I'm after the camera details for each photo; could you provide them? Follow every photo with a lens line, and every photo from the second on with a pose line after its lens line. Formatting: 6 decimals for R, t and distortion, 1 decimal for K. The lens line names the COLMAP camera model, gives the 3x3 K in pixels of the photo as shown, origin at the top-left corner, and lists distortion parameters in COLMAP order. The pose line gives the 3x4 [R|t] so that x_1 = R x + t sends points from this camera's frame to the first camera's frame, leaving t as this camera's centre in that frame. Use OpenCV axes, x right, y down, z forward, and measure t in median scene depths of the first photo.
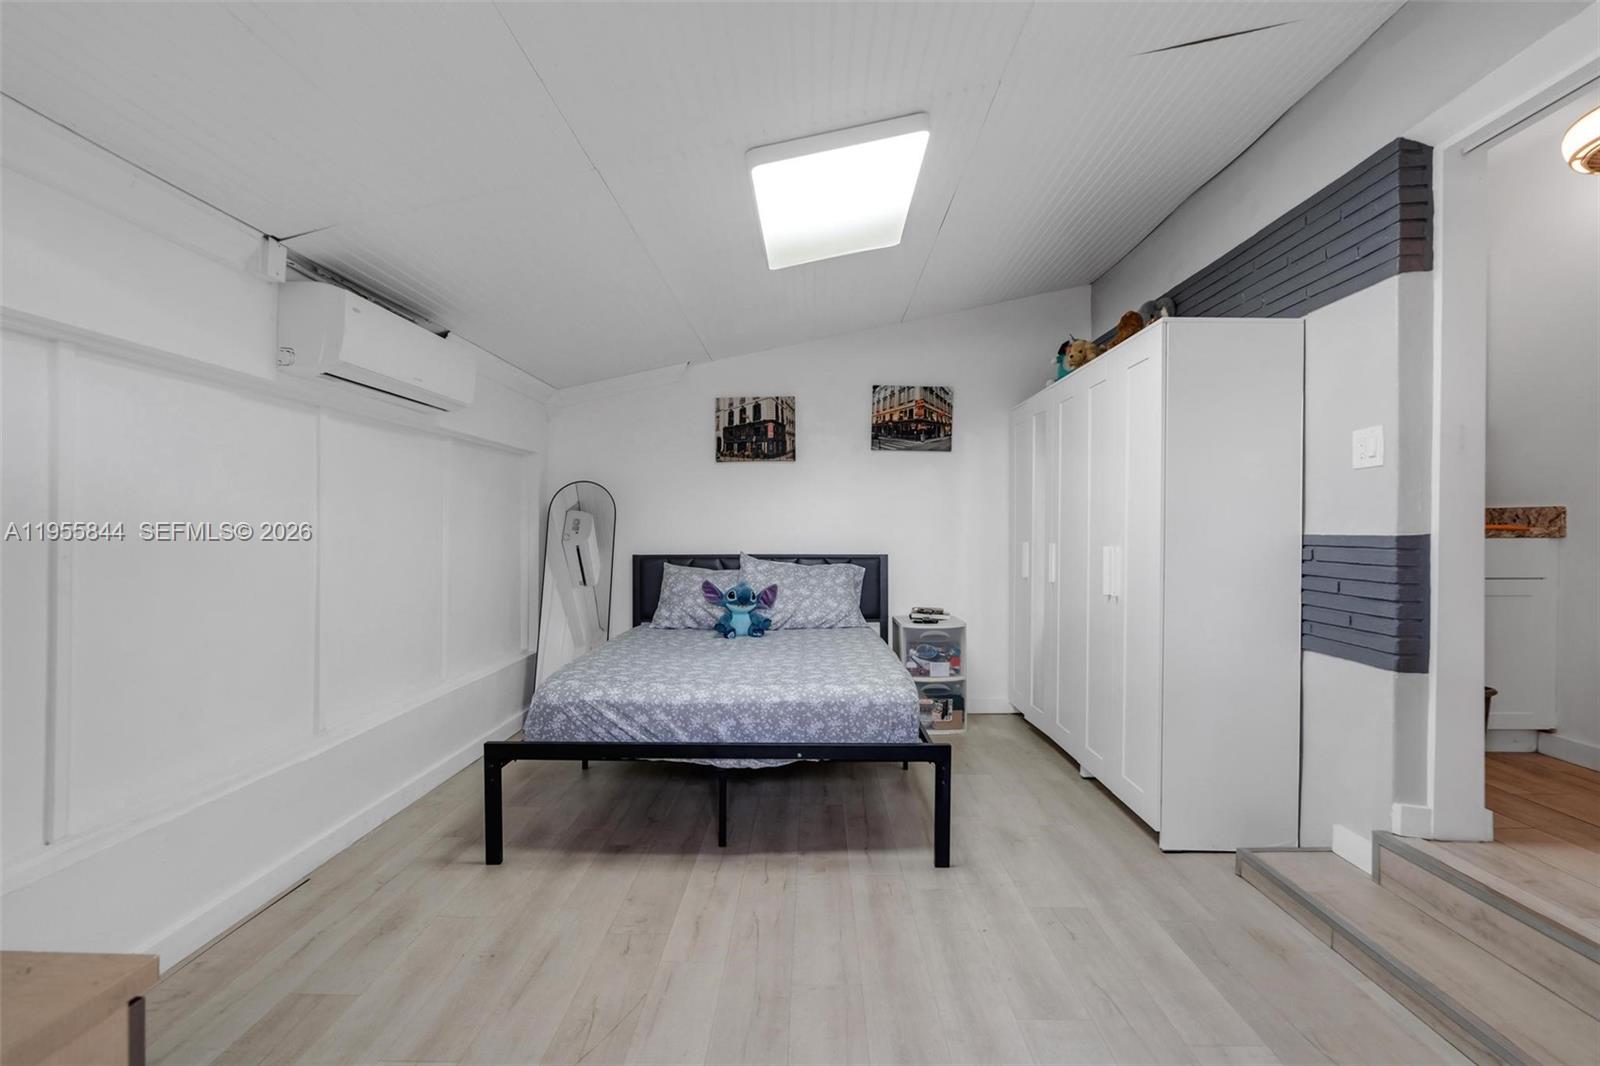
lens RADIAL K [[747.7, 0, 808.2], [0, 747.7, 534.0], [0, 0, 1]] dist [-0.010758, 0.003261]
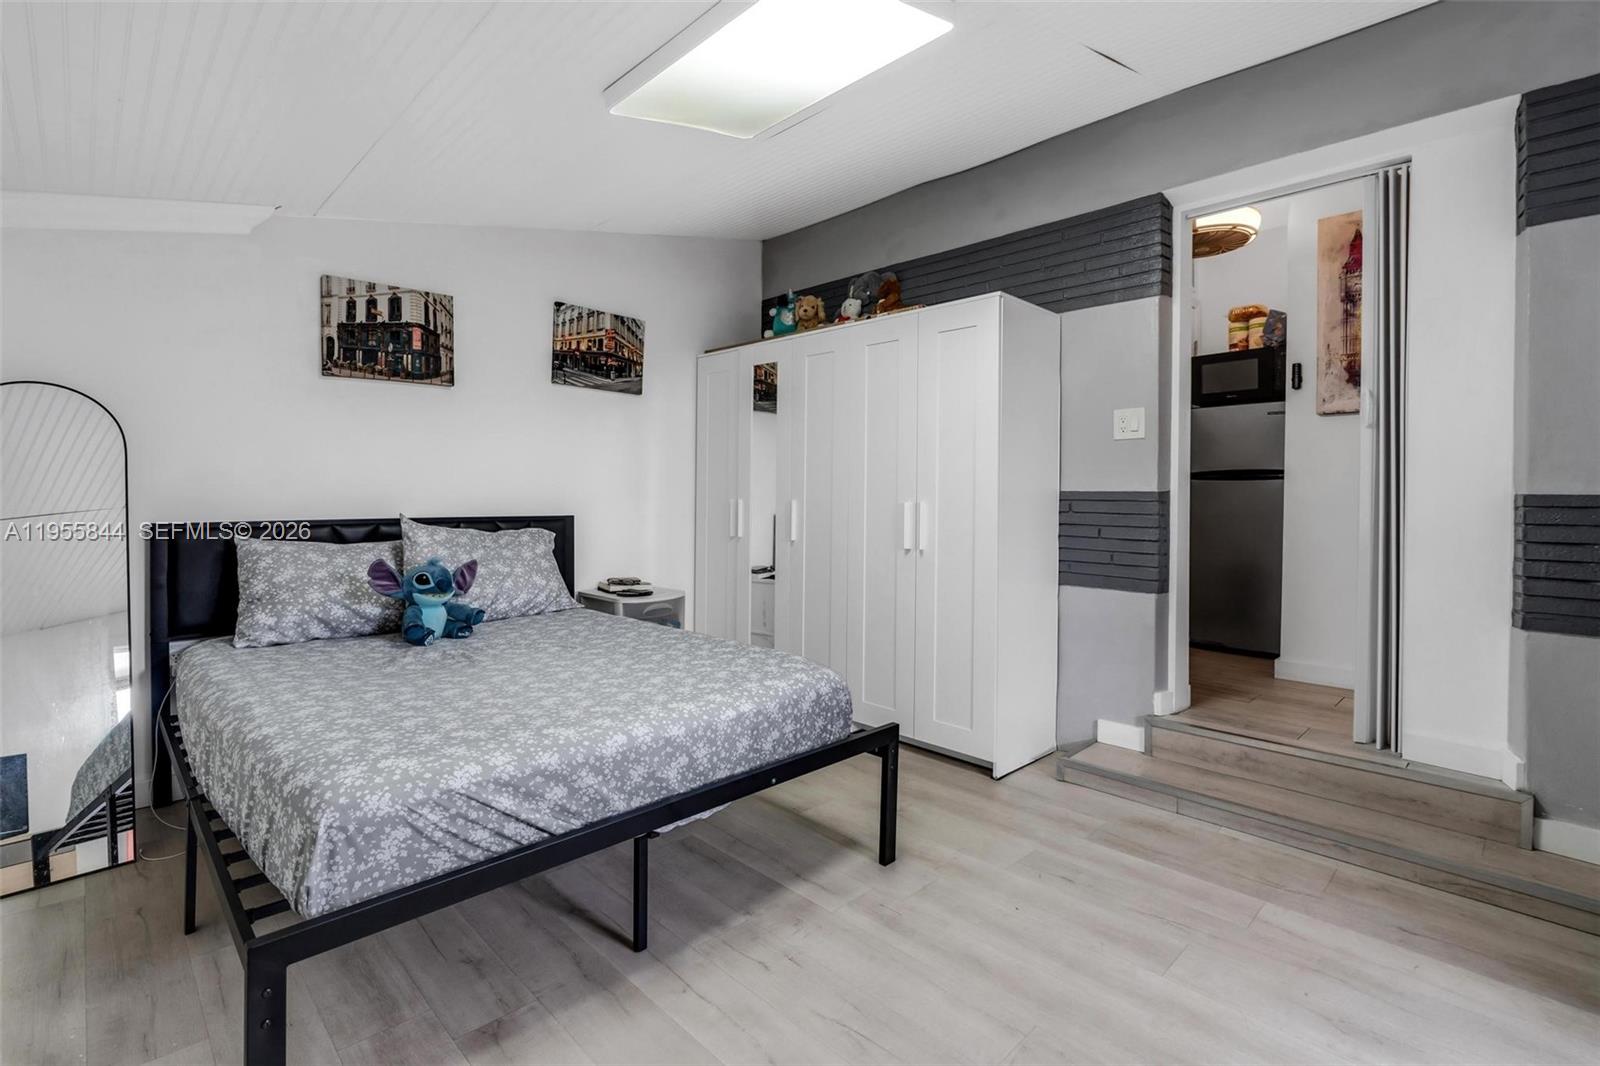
lens RADIAL K [[747.7, 0, 819.7], [0, 747.7, 498.9], [0, 0, 1]] dist [-0.010758, 0.003261]
pose [[0.690762, -0.000083, 0.723083, -0.333968], [-0.002592, 0.999993, 0.002590, 0.007919], [-0.723078, -0.003663, 0.690757, 0.290691]]
